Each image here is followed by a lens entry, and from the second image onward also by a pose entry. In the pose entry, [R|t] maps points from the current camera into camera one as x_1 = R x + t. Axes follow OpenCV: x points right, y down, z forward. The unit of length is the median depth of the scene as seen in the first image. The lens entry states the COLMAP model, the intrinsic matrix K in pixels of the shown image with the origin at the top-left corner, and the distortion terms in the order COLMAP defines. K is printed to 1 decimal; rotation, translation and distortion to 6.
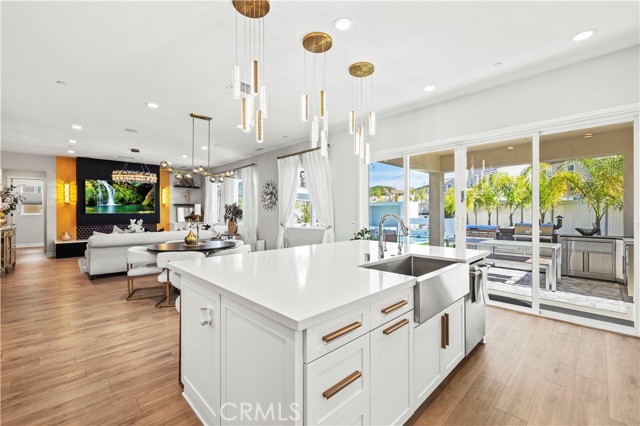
lens RADIAL K [[267.4, 0, 316.4], [0, 267.4, 212.5], [0, 0, 1]] dist [-0.000255, -0.000033]
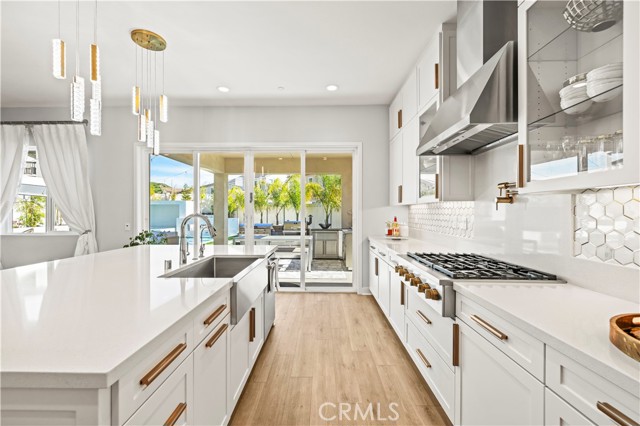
lens RADIAL K [[267.4, 0, 316.4], [0, 267.4, 212.5], [0, 0, 1]] dist [-0.000255, -0.000033]
pose [[0.708398, 0.001525, 0.705811, -0.043345], [-0.001665, 0.999998, -0.000490, 0.000590], [-0.705811, -0.000828, 0.708400, 0.038354]]
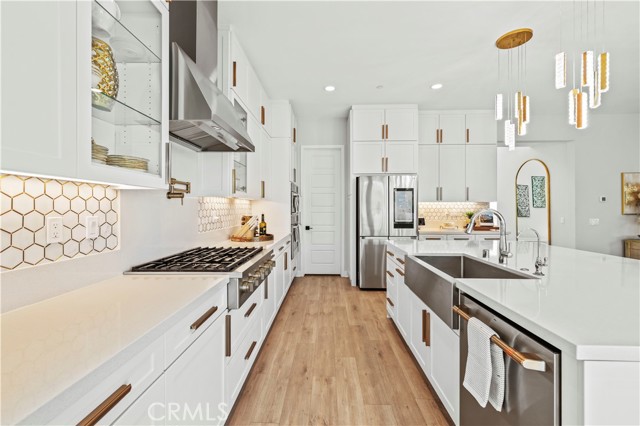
lens RADIAL K [[267.4, 0, 316.4], [0, 267.4, 212.5], [0, 0, 1]] dist [-0.000255, -0.000033]
pose [[-0.719208, 0.004320, -0.694782, 0.741933], [0.002951, 0.999991, 0.003163, 0.008703], [0.694789, 0.000225, -0.719214, 0.729190]]
